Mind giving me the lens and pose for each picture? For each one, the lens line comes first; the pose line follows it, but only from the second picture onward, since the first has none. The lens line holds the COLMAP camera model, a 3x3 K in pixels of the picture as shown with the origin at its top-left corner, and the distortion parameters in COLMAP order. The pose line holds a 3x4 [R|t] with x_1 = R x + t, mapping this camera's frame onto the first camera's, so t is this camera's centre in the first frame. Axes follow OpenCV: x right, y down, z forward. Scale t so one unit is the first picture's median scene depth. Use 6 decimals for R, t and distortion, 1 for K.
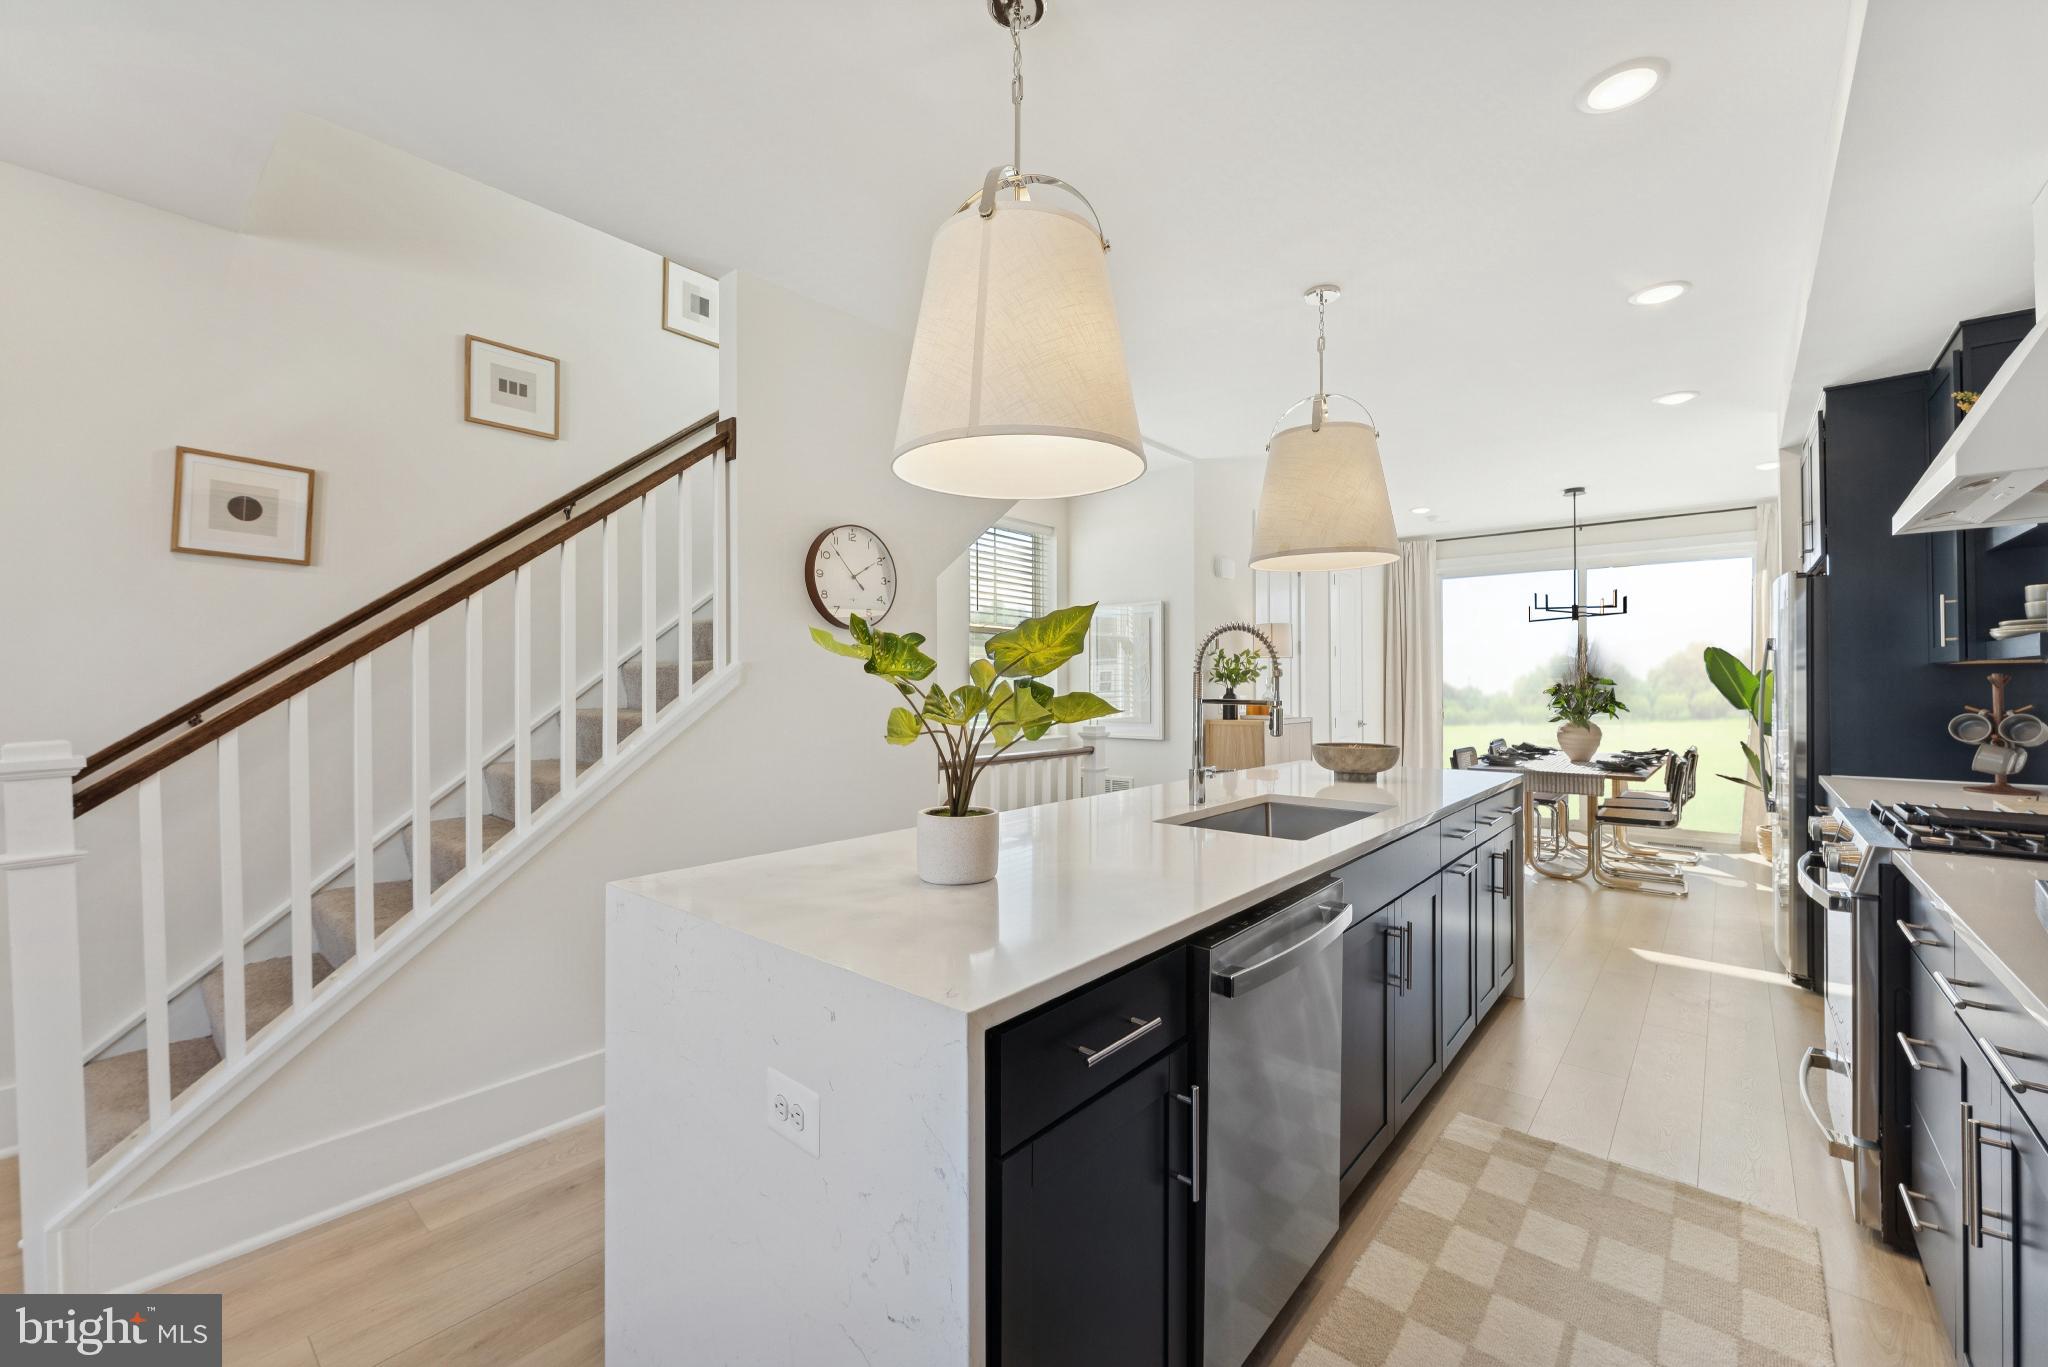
lens RADIAL K [[813.8, 0, 1057.5], [0, 813.8, 682.9], [0, 0, 1]] dist [0.001553, 0.000075]
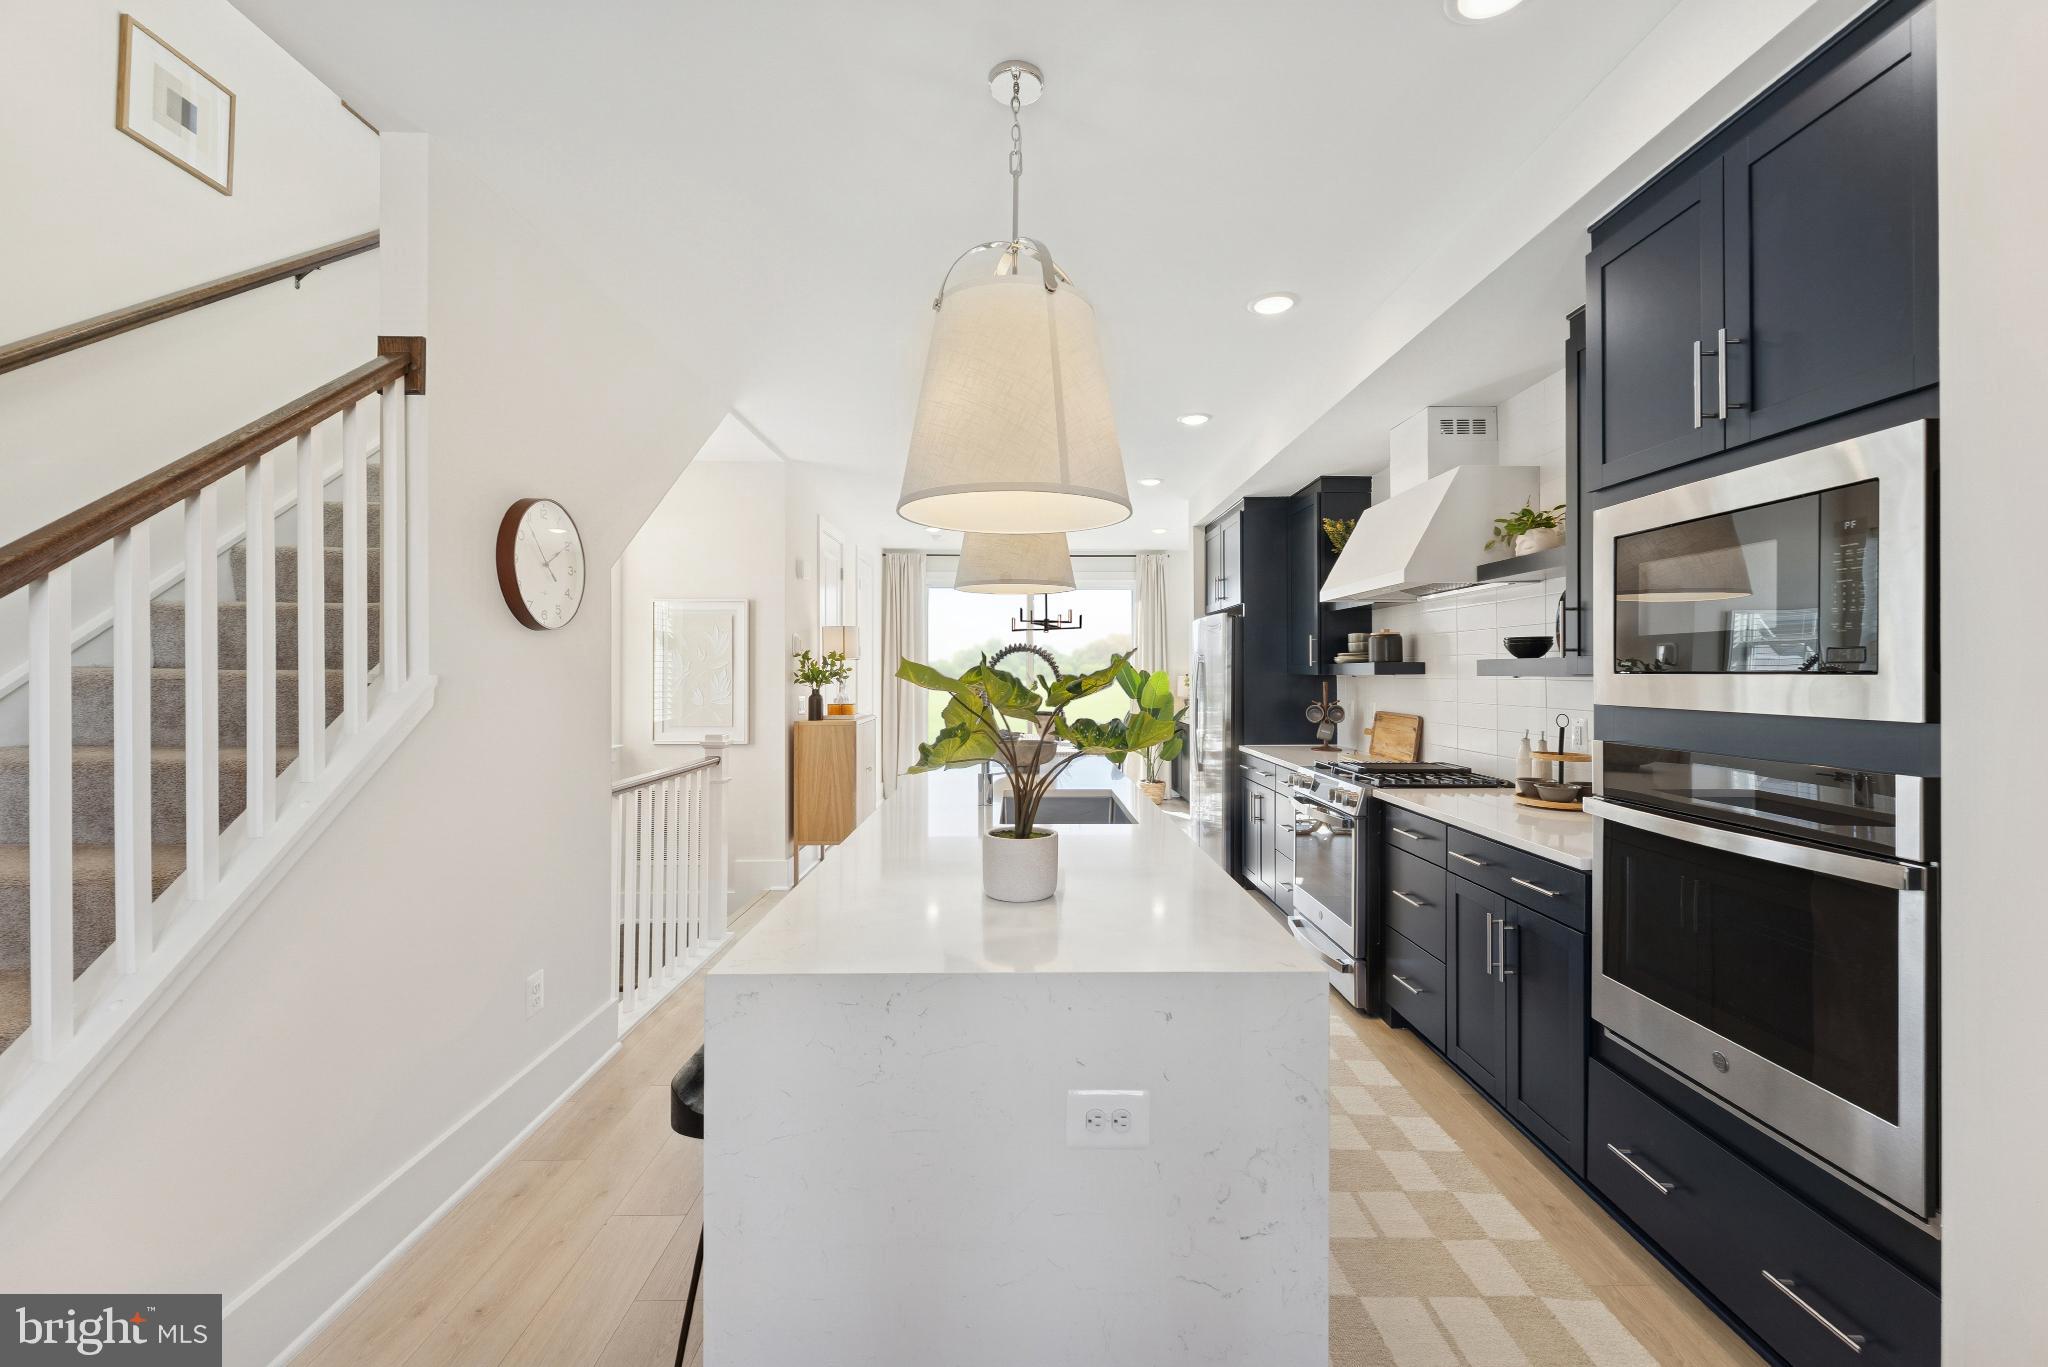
lens RADIAL K [[815.3, 0, 1030.4], [0, 815.3, 674.6], [0, 0, 1]] dist [0.000542, -0.000463]
pose [[0.759769, 0.000409, 0.650193, -0.367028], [-0.003796, 0.999986, 0.003807, -0.025148], [-0.650182, -0.005360, 0.759760, 0.077381]]
